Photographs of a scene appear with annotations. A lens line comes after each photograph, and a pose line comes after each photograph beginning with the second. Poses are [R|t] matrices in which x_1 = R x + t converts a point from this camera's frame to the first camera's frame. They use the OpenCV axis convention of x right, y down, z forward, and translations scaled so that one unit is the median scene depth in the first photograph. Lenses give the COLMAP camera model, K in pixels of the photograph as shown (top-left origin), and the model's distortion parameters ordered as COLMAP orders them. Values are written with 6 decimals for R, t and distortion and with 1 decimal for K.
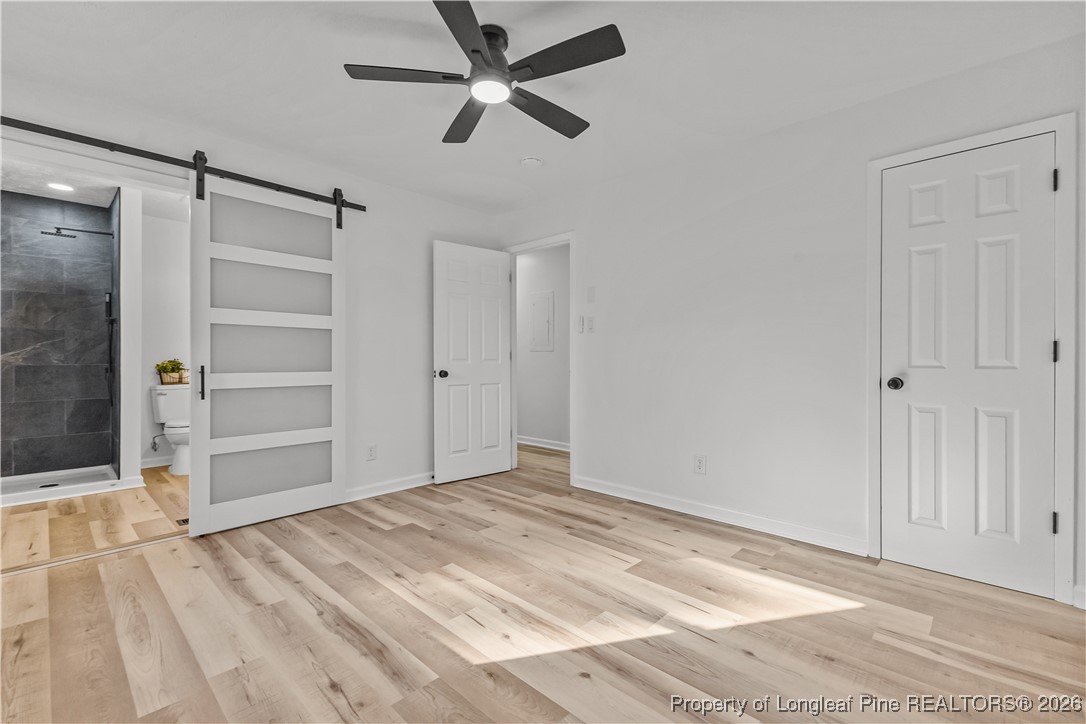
lens RADIAL K [[472.9, 0, 540.1], [0, 472.9, 357.6], [0, 0, 1]] dist [0.003032, -0.001129]
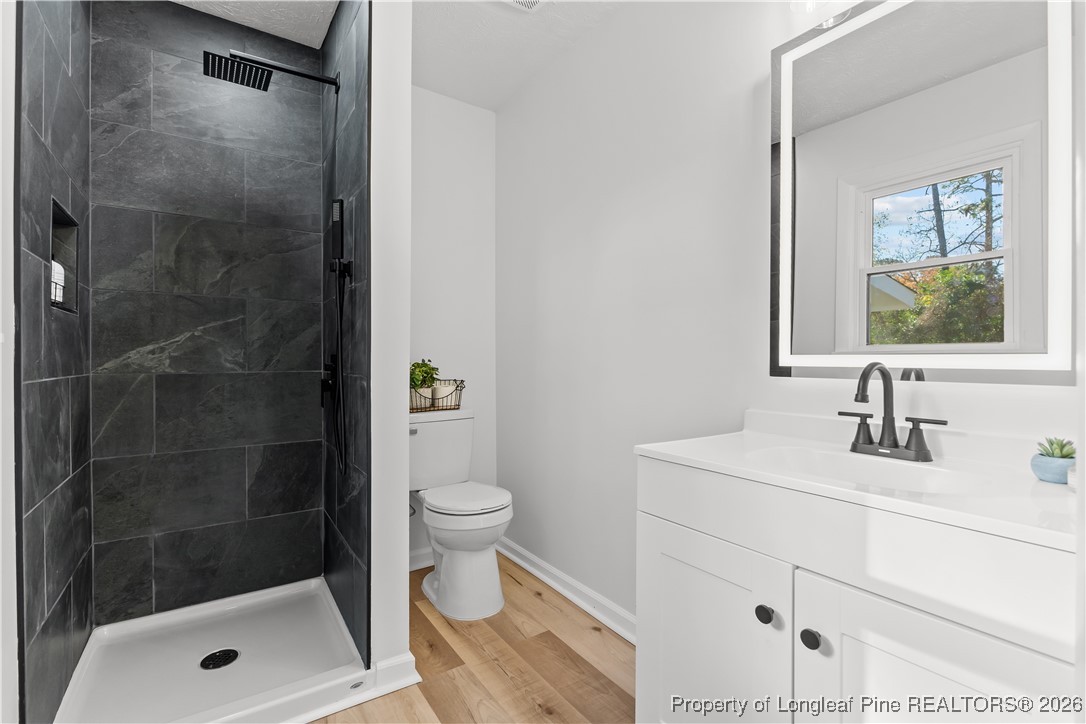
lens RADIAL K [[498.5, 0, 544.7], [0, 498.5, 359.0], [0, 0, 1]] dist [-0.002706, 0.000028]
pose [[0.976222, 0.001804, -0.216765, -0.614708], [-0.001225, 0.999995, 0.002803, 0.000023], [0.216769, -0.002471, 0.976220, 0.589654]]
